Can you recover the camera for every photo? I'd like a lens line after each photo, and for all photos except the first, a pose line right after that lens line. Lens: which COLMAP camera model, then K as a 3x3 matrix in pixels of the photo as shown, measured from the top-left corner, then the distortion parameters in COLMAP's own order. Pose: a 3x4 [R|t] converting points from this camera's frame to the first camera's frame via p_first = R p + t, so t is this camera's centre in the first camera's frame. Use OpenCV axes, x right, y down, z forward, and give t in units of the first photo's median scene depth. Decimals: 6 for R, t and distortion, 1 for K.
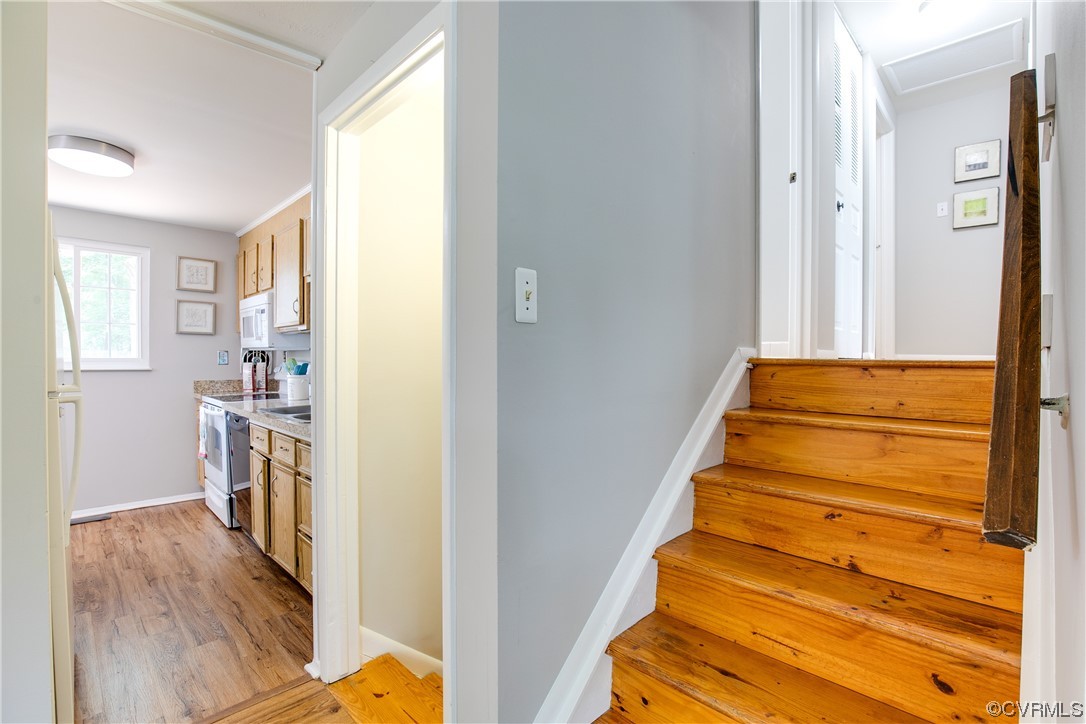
lens RADIAL K [[504.2, 0, 547.0], [0, 504.2, 365.6], [0, 0, 1]] dist [-0.034972, 0.006950]
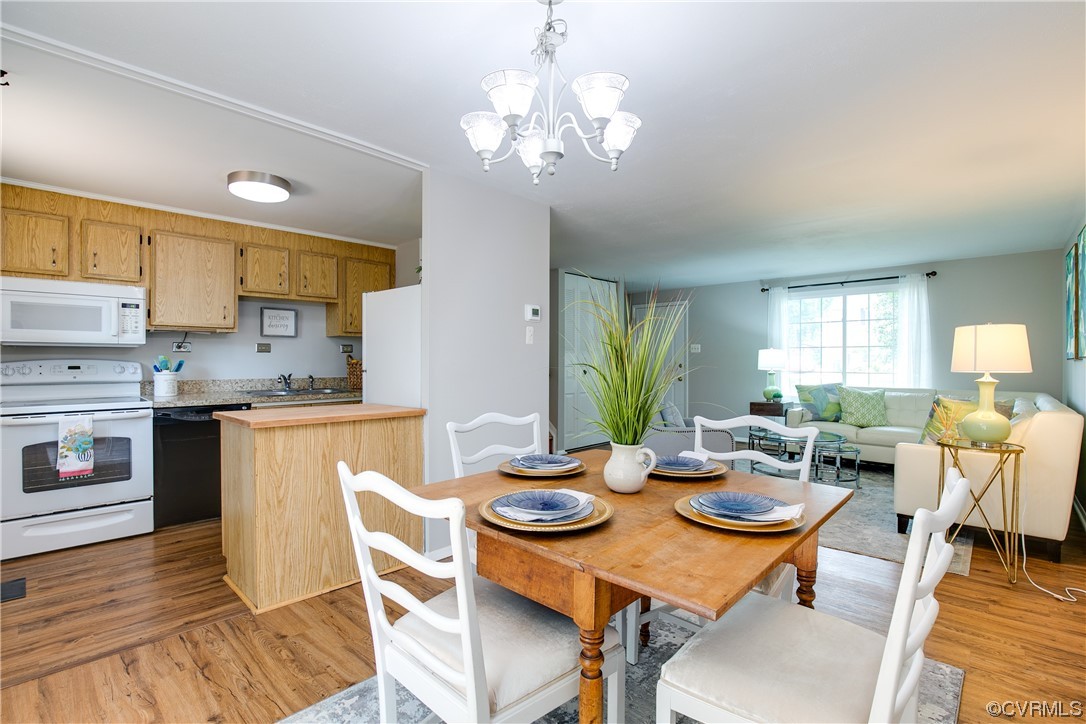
lens RADIAL K [[504.2, 0, 549.9], [0, 504.2, 364.0], [0, 0, 1]] dist [-0.034972, 0.006950]
pose [[-0.022023, -0.014476, 0.999653, -1.544830], [0.010544, 0.999836, 0.014710, -0.005322], [-0.999702, 0.010864, -0.021867, 0.232655]]
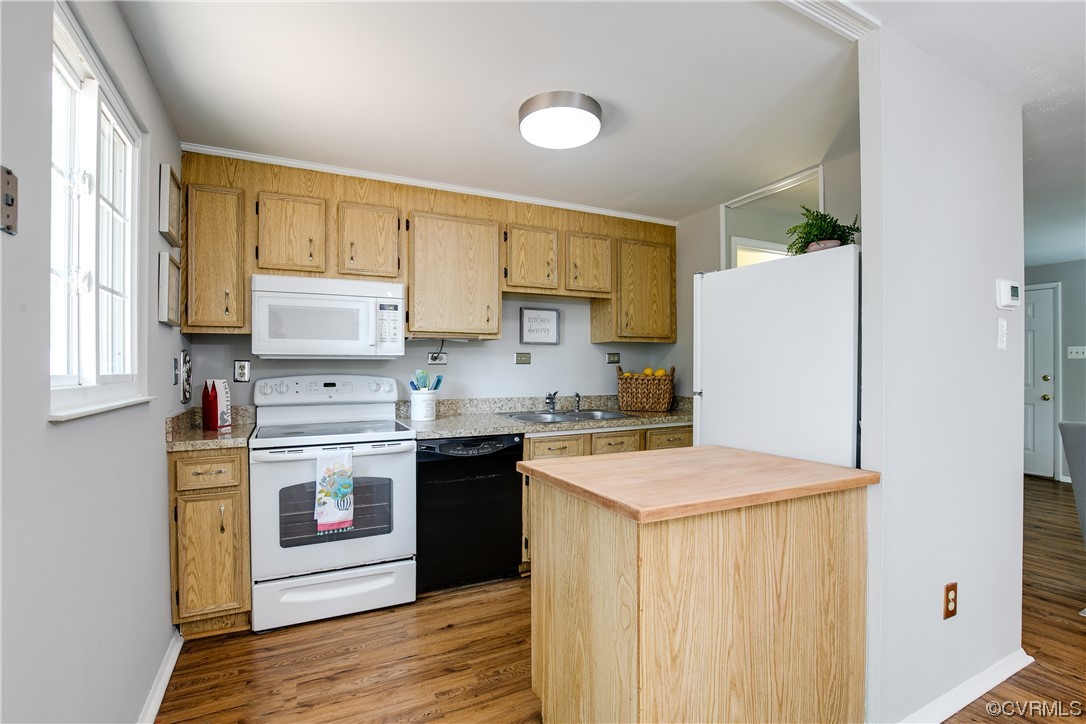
lens RADIAL K [[504.2, 0, 551.4], [0, 504.2, 369.8], [0, 0, 1]] dist [-0.034972, 0.006950]
pose [[0.305942, -0.012075, 0.951973, -1.229159], [0.015055, 0.999856, 0.007844, -0.018813], [-0.951931, 0.011932, 0.306080, 0.549890]]
